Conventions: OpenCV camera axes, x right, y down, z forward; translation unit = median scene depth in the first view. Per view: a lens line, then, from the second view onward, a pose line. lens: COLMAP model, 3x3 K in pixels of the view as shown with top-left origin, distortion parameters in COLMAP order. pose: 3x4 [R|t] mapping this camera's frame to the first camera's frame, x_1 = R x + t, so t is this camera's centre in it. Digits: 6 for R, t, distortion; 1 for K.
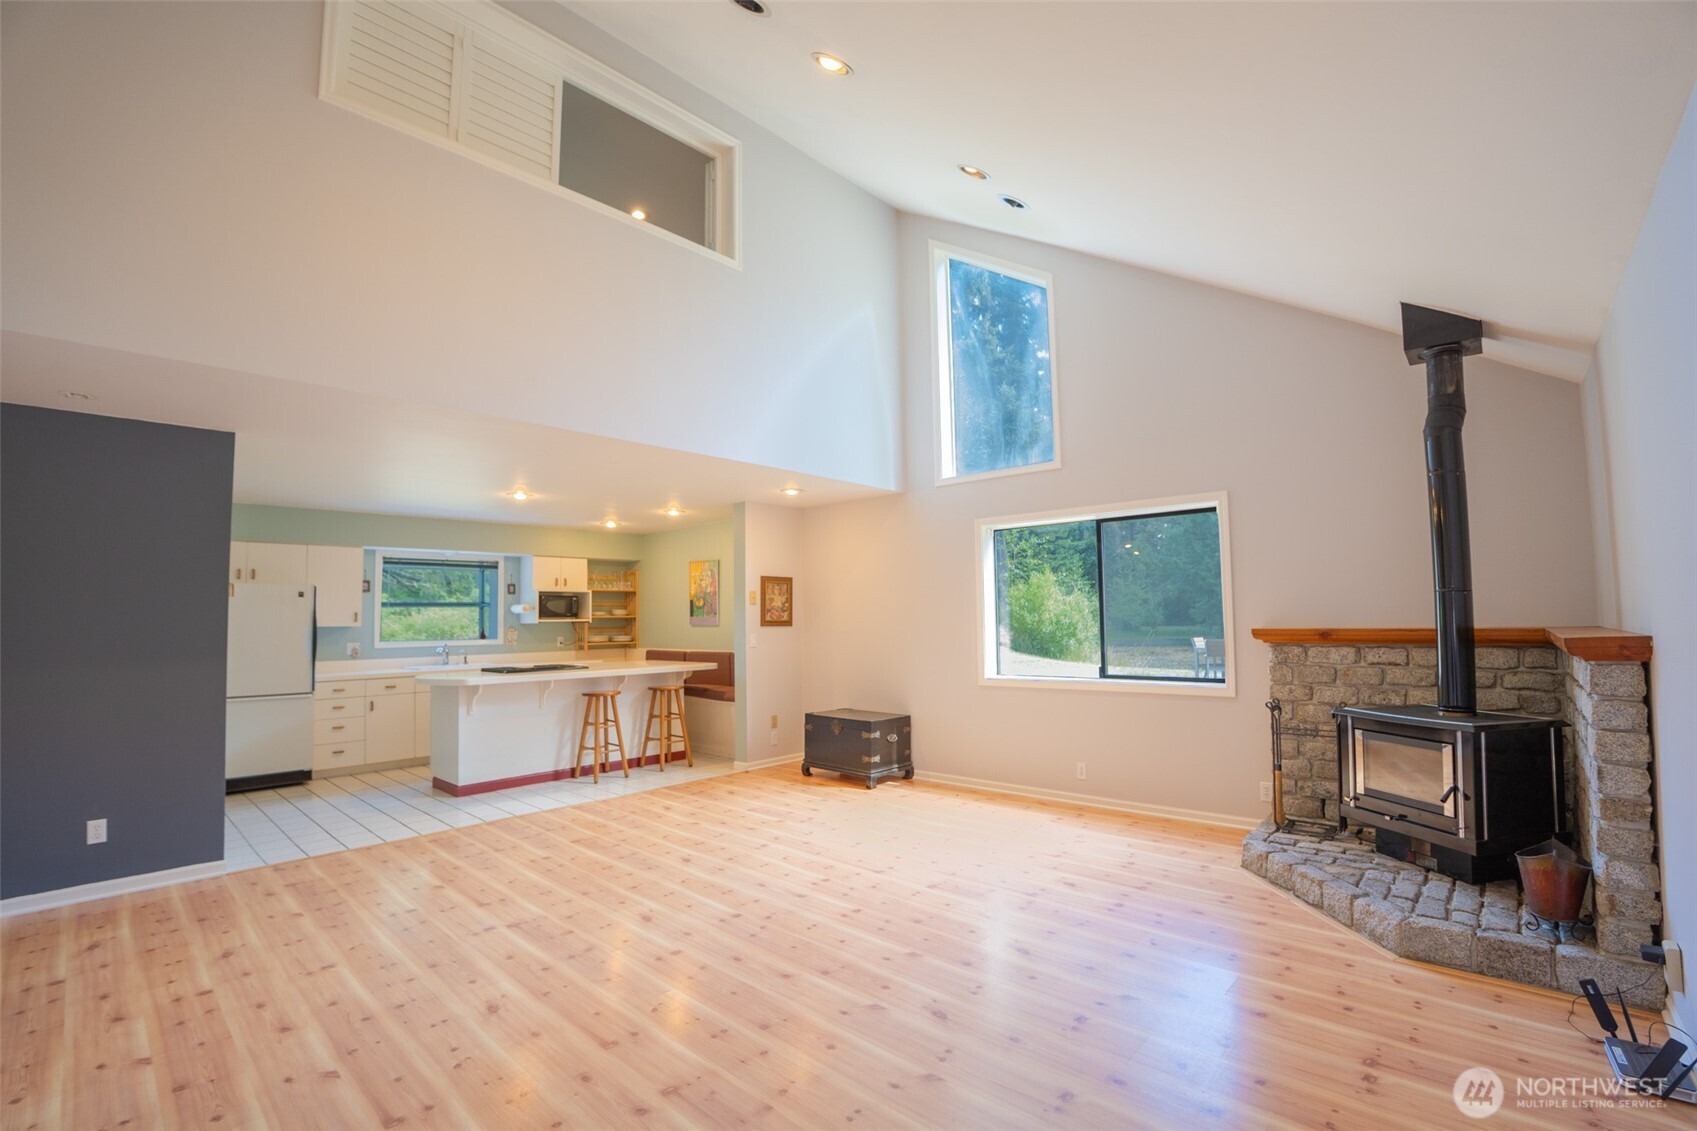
lens RADIAL K [[745.3, 0, 848.5], [0, 745.3, 565.5], [0, 0, 1]] dist [-0.064639, 0.013918]
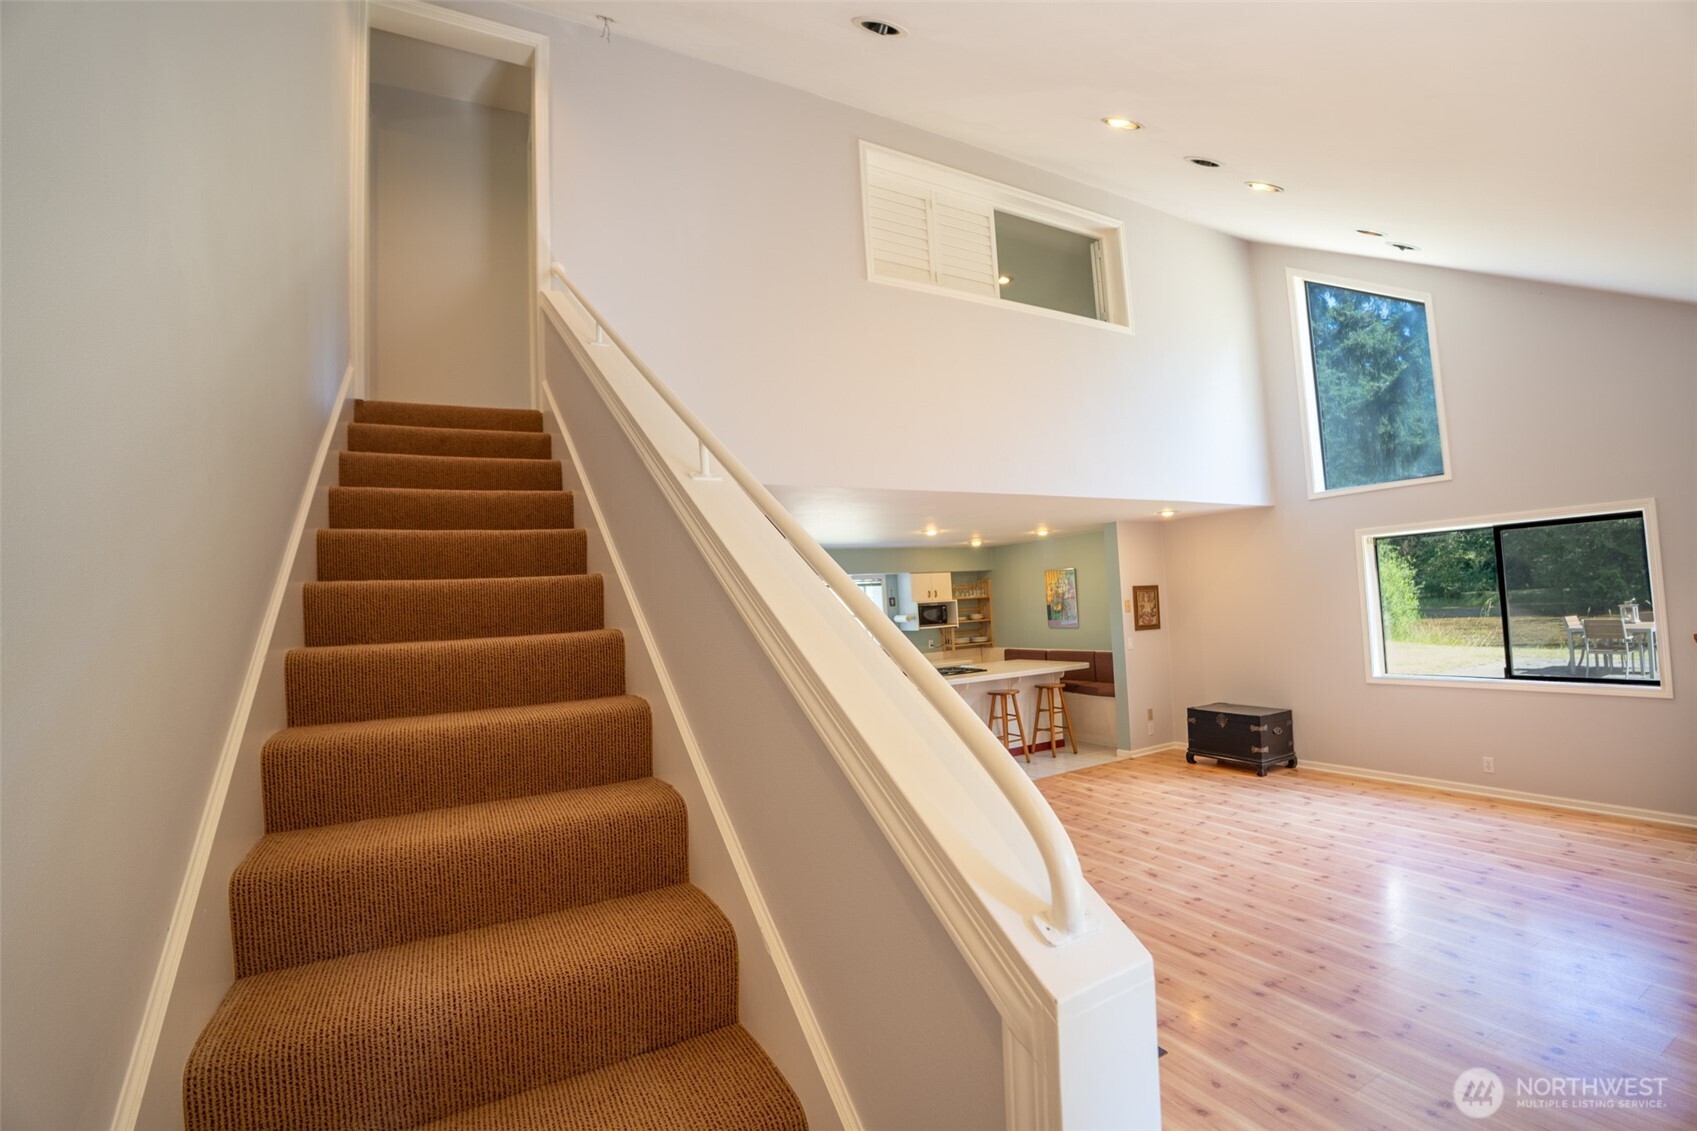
lens RADIAL K [[745.3, 0, 848.5], [0, 745.3, 565.5], [0, 0, 1]] dist [-0.064639, 0.013918]
pose [[0.947404, -0.051474, -0.315874, -0.182383], [0.060288, 0.998015, 0.018190, -0.067818], [0.314311, -0.036276, 0.948627, -0.208040]]
